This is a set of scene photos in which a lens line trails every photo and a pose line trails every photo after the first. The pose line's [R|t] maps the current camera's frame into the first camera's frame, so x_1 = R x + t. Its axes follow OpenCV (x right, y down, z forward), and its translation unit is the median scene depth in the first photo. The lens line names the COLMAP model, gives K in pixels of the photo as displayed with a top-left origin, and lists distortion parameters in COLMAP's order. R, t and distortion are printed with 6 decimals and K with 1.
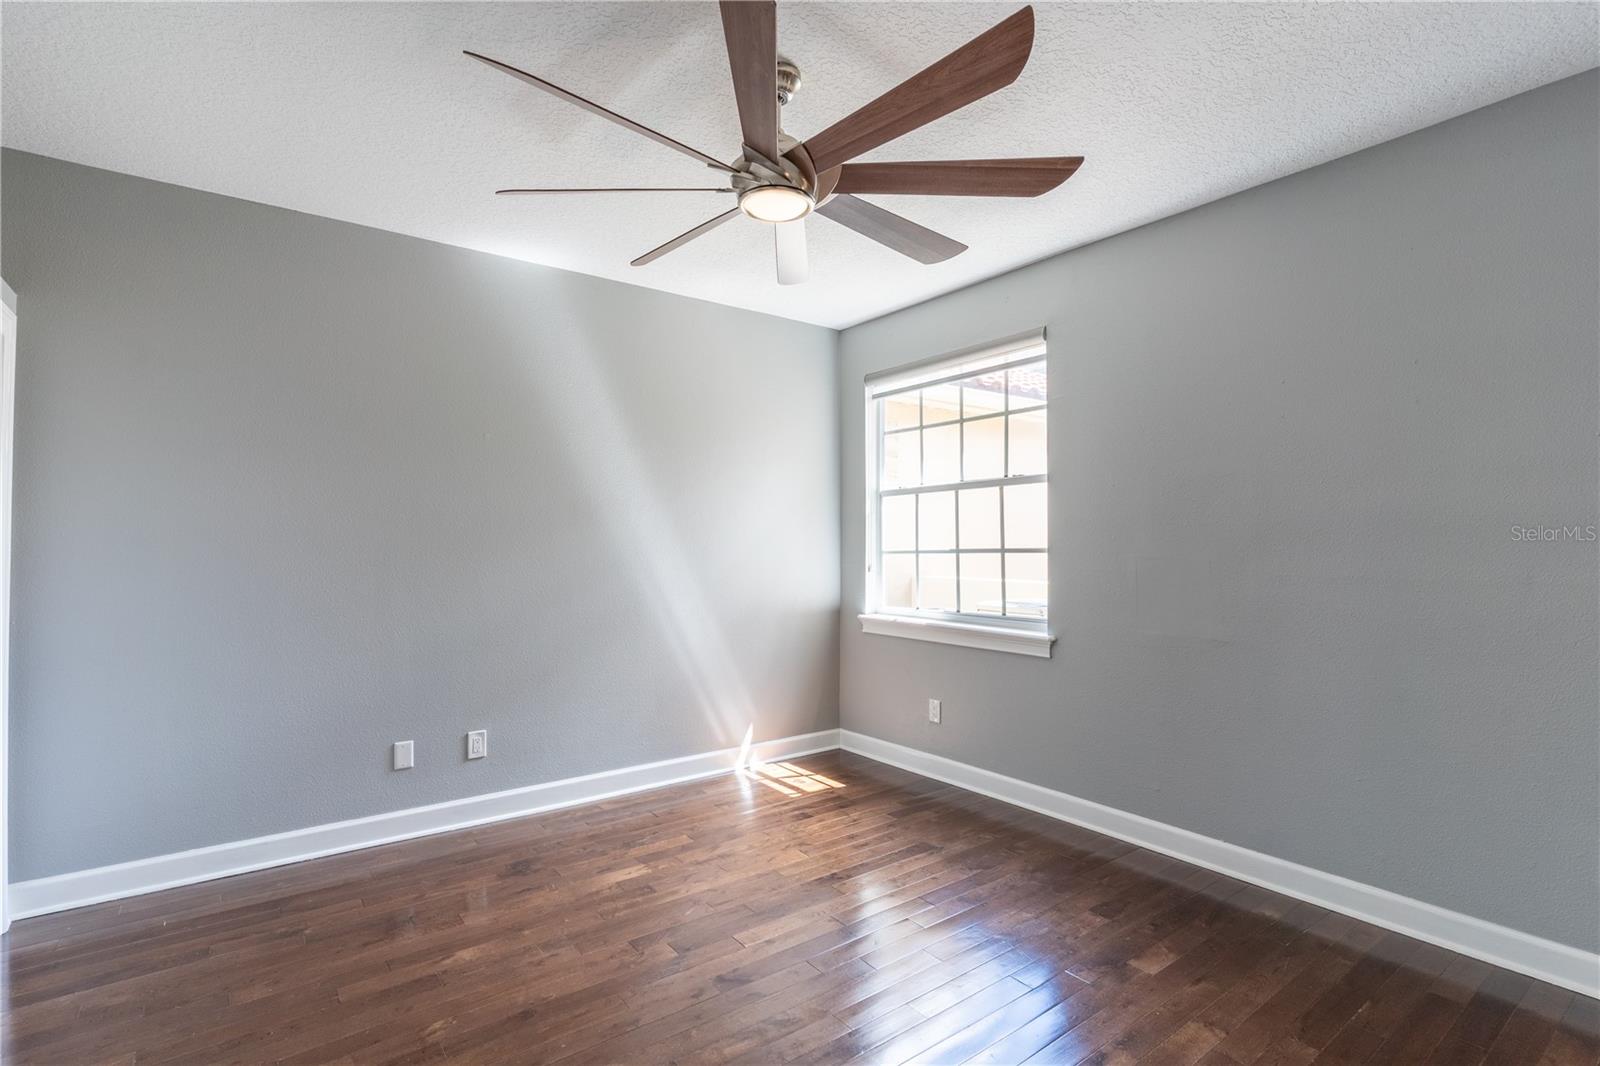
lens RADIAL K [[755.9, 0, 800.0], [0, 755.9, 533.0], [0, 0, 1]] dist [0.000034, 0.000513]
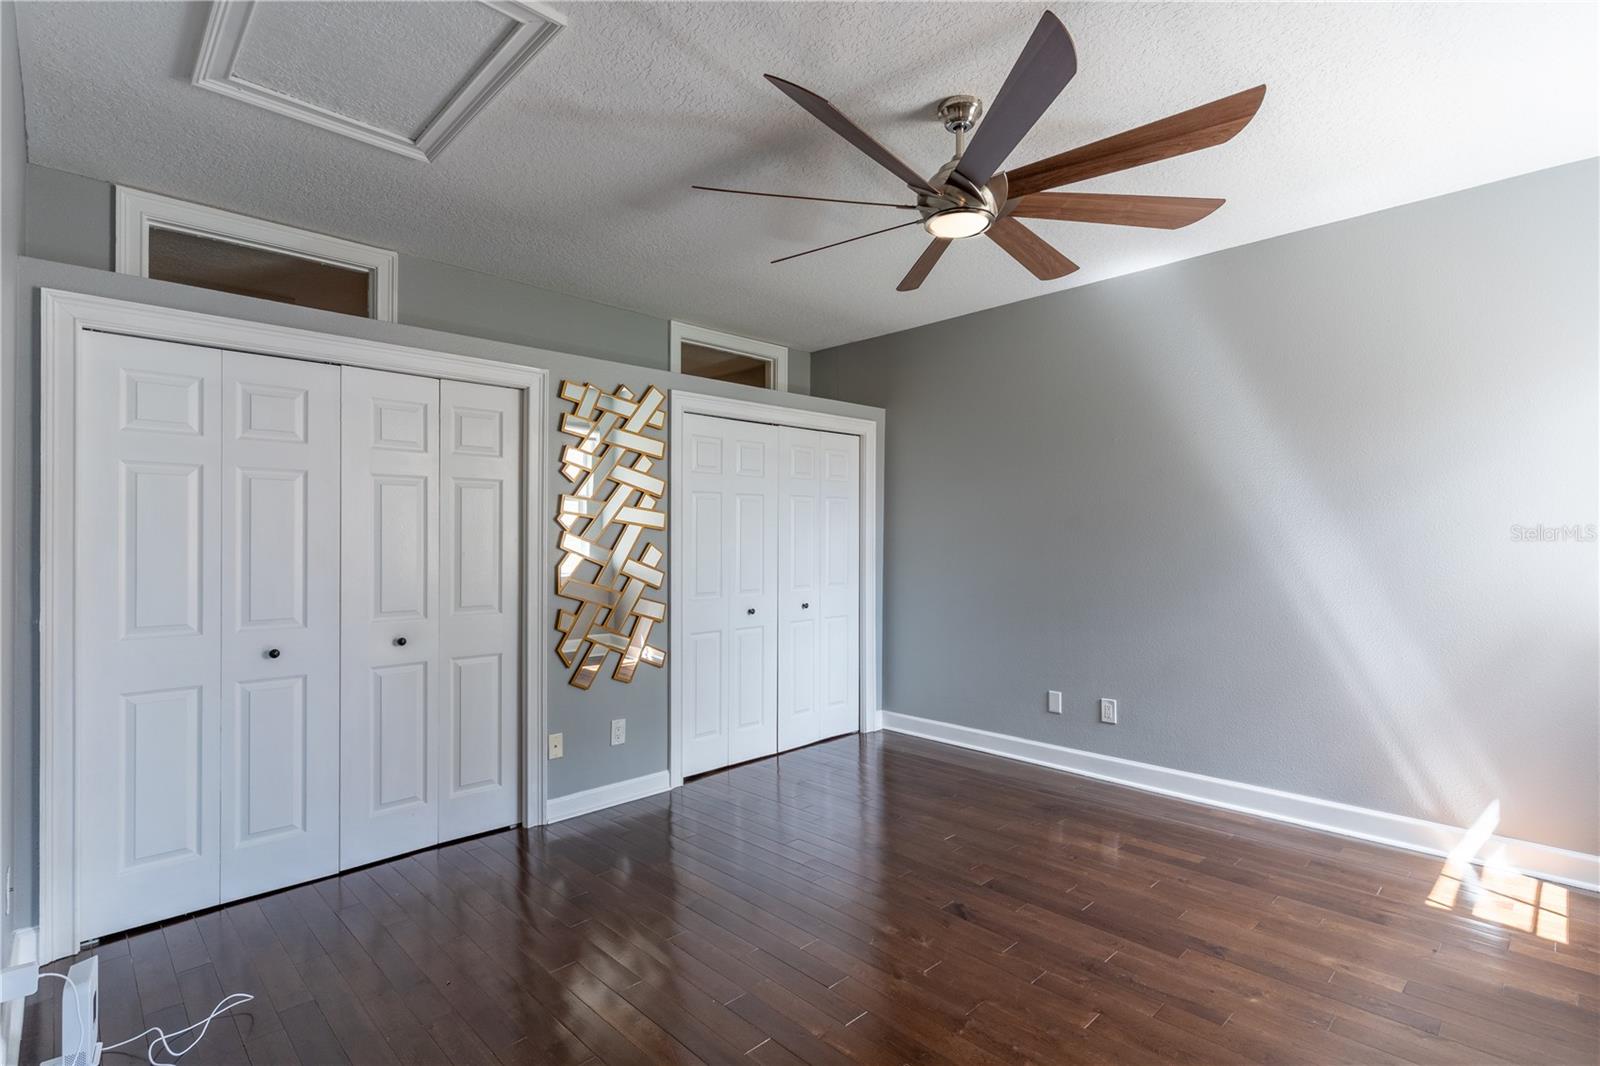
lens RADIAL K [[755.9, 0, 800.0], [0, 755.9, 533.0], [0, 0, 1]] dist [0.000034, 0.000513]
pose [[0.134568, -0.012795, -0.990822, 0.646823], [0.013132, 0.999852, -0.011128, 0.017389], [0.990817, -0.011514, 0.134716, 0.387084]]
